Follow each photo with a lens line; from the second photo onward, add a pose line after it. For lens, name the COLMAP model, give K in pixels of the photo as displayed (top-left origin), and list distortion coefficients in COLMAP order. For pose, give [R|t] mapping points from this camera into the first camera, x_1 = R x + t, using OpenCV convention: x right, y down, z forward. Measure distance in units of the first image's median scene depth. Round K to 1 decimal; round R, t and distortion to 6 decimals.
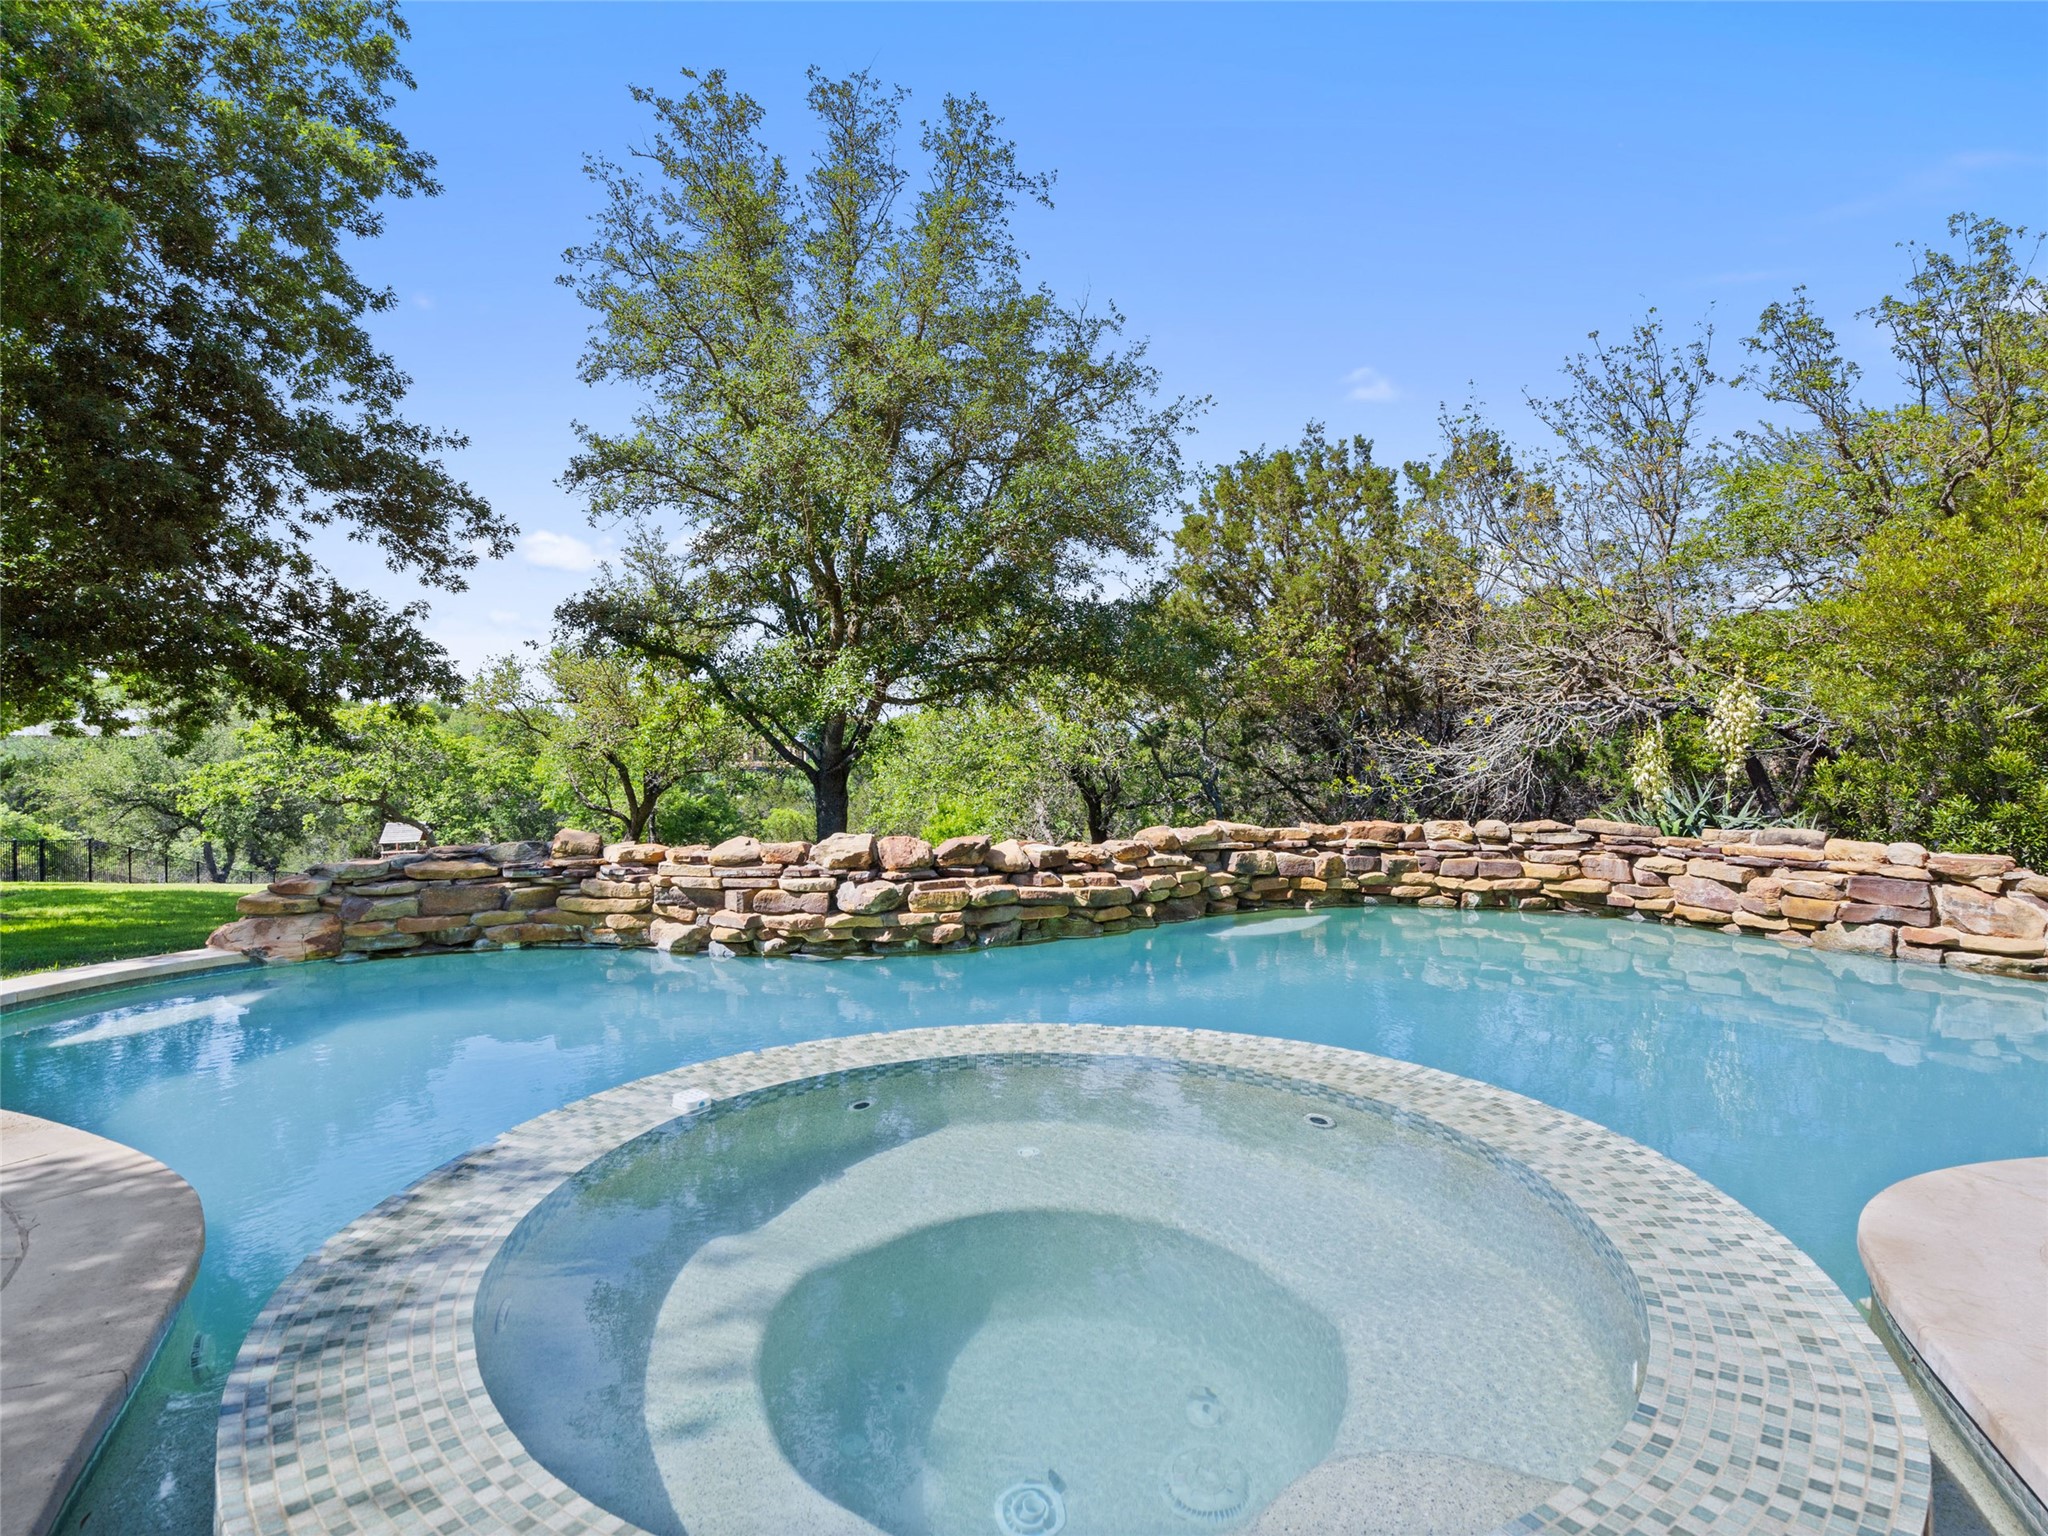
lens RADIAL K [[1130.7, 0, 1013.9], [0, 1130.7, 773.8], [0, 0, 1]] dist [0.030345, -0.000424]
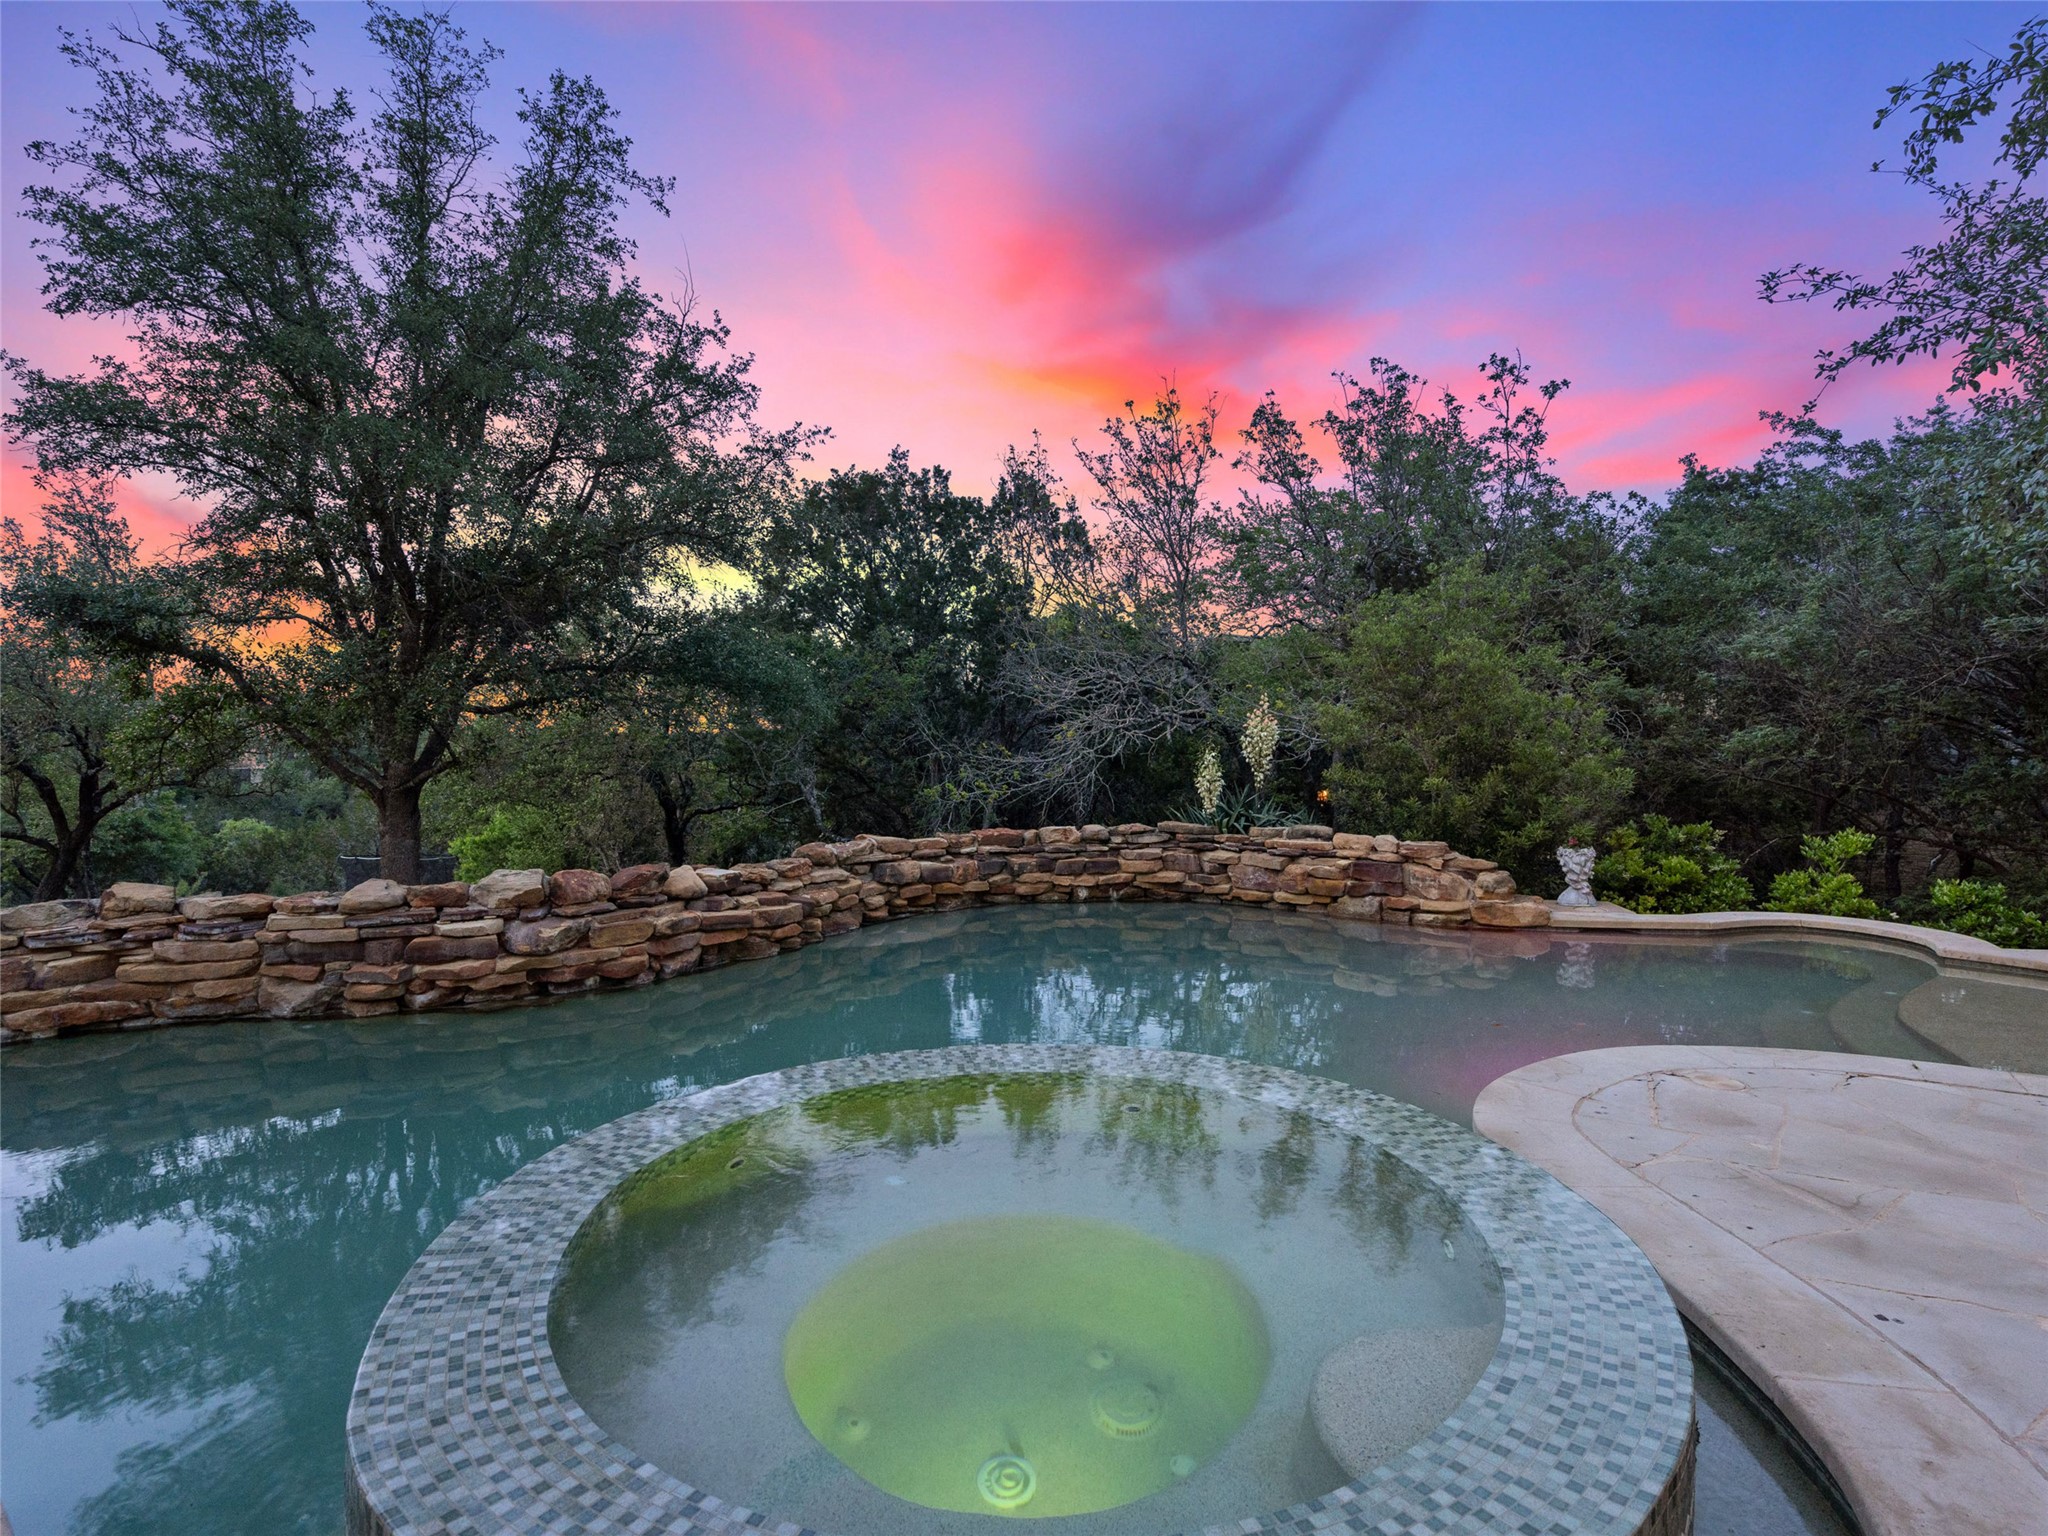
lens RADIAL K [[1130.7, 0, 1013.9], [0, 1130.7, 773.8], [0, 0, 1]] dist [0.030345, -0.000424]
pose [[0.906350, -0.018998, 0.422100, -0.143075], [0.013706, 0.999785, 0.015569, -0.030108], [-0.422305, -0.008326, 0.906416, -0.021408]]
